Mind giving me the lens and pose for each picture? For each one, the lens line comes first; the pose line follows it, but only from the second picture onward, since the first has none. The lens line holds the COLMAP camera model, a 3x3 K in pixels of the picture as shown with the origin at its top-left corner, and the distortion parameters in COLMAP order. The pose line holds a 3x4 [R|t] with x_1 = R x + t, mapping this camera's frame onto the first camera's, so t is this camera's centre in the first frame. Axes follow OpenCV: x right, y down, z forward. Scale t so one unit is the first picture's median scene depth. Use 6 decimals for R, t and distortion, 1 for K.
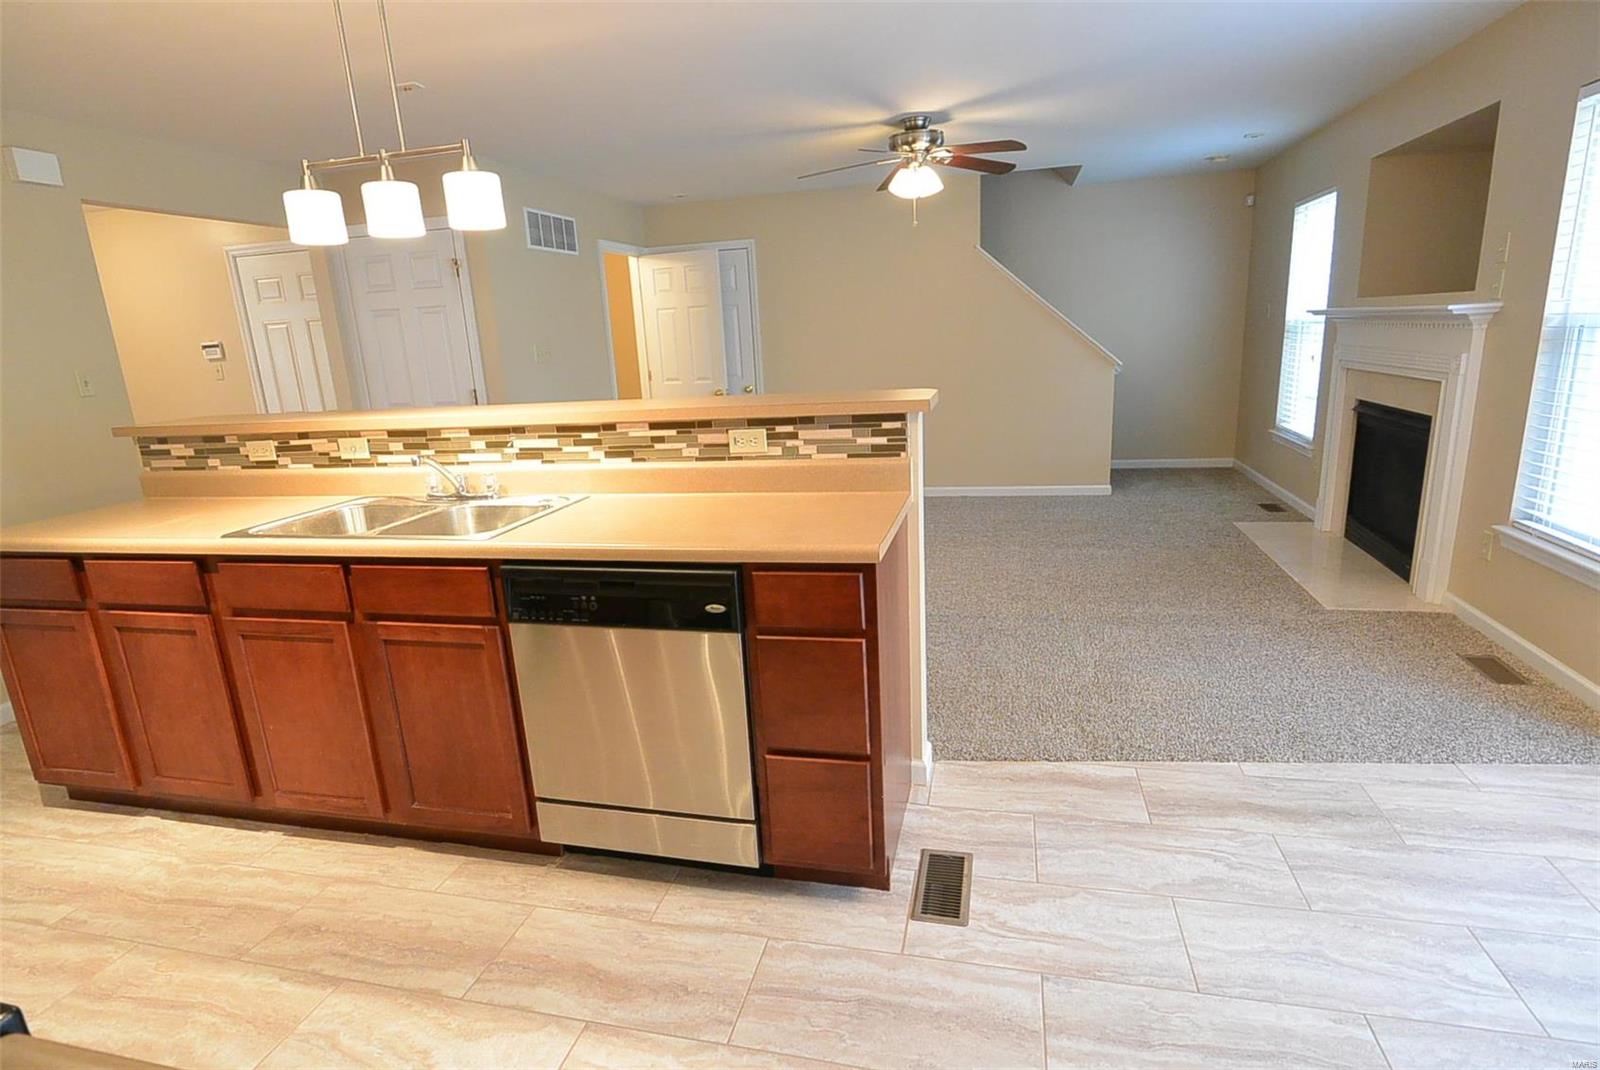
lens RADIAL K [[830.9, 0, 791.5], [0, 830.9, 546.5], [0, 0, 1]] dist [-0.003640, -0.001288]
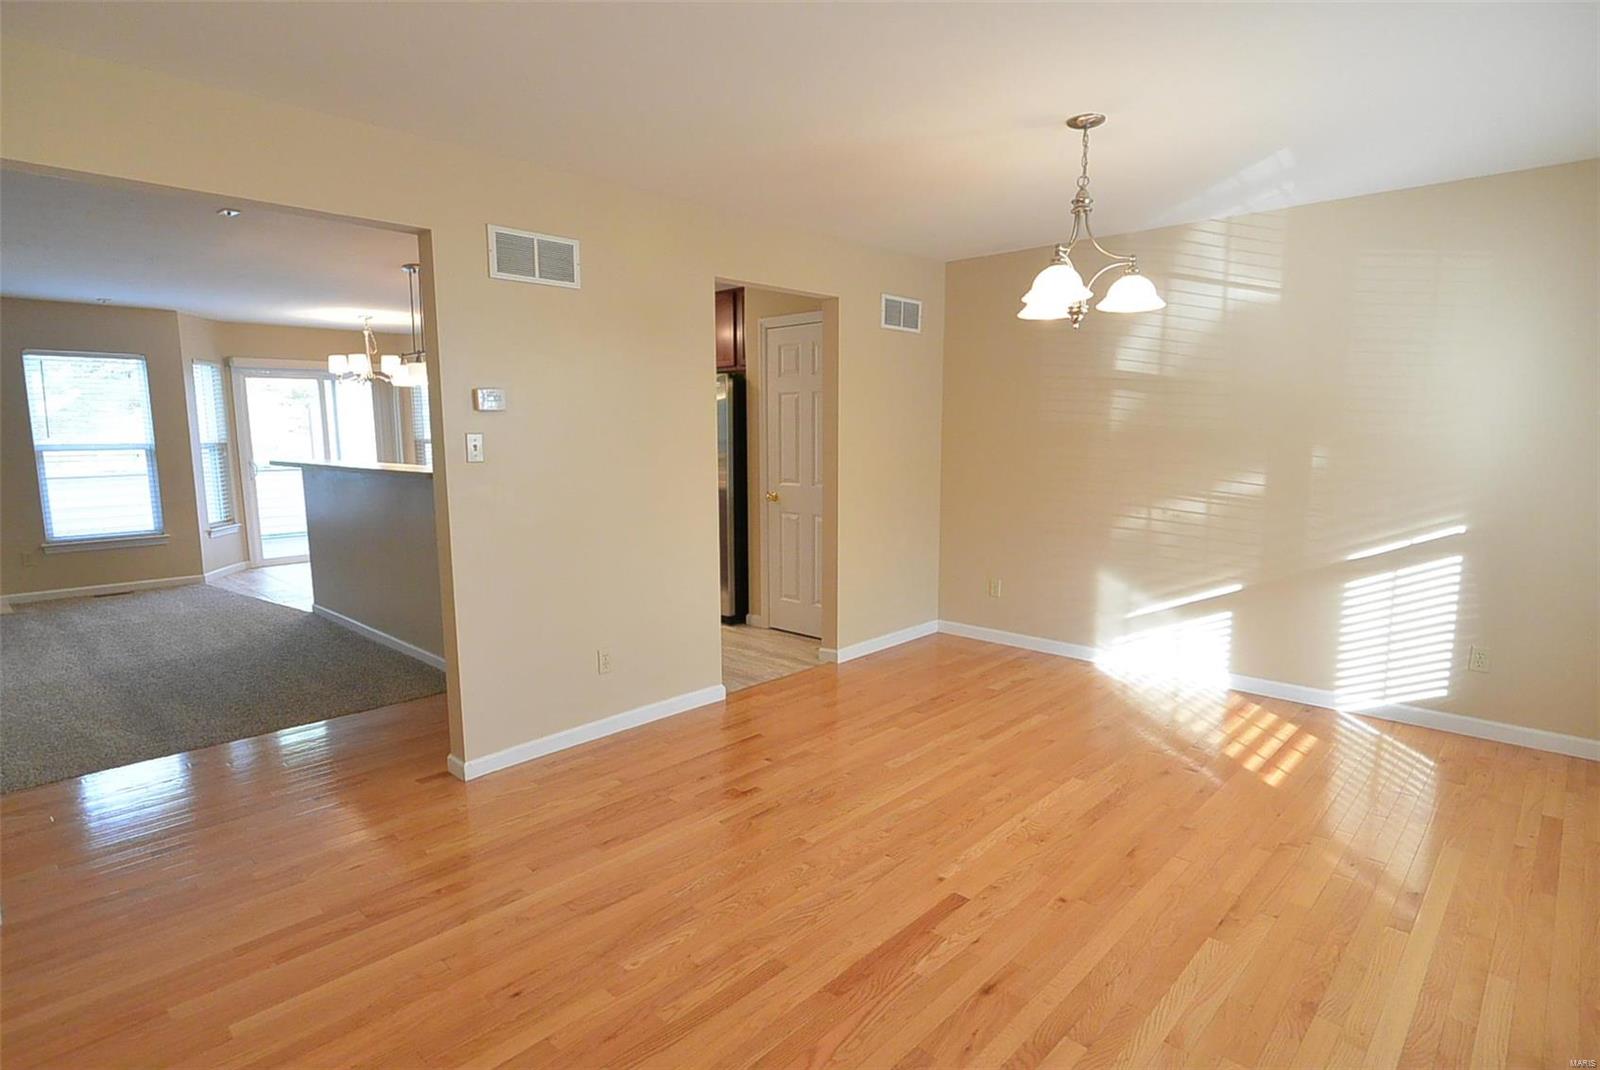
lens RADIAL K [[830.9, 0, 792.3], [0, 830.9, 544.0], [0, 0, 1]] dist [-0.003640, -0.001288]
pose [[-0.867418, -0.008514, 0.497508, -2.318394], [0.175553, 0.930320, 0.322002, -0.470823], [-0.465583, 0.366649, -0.805482, 2.315372]]
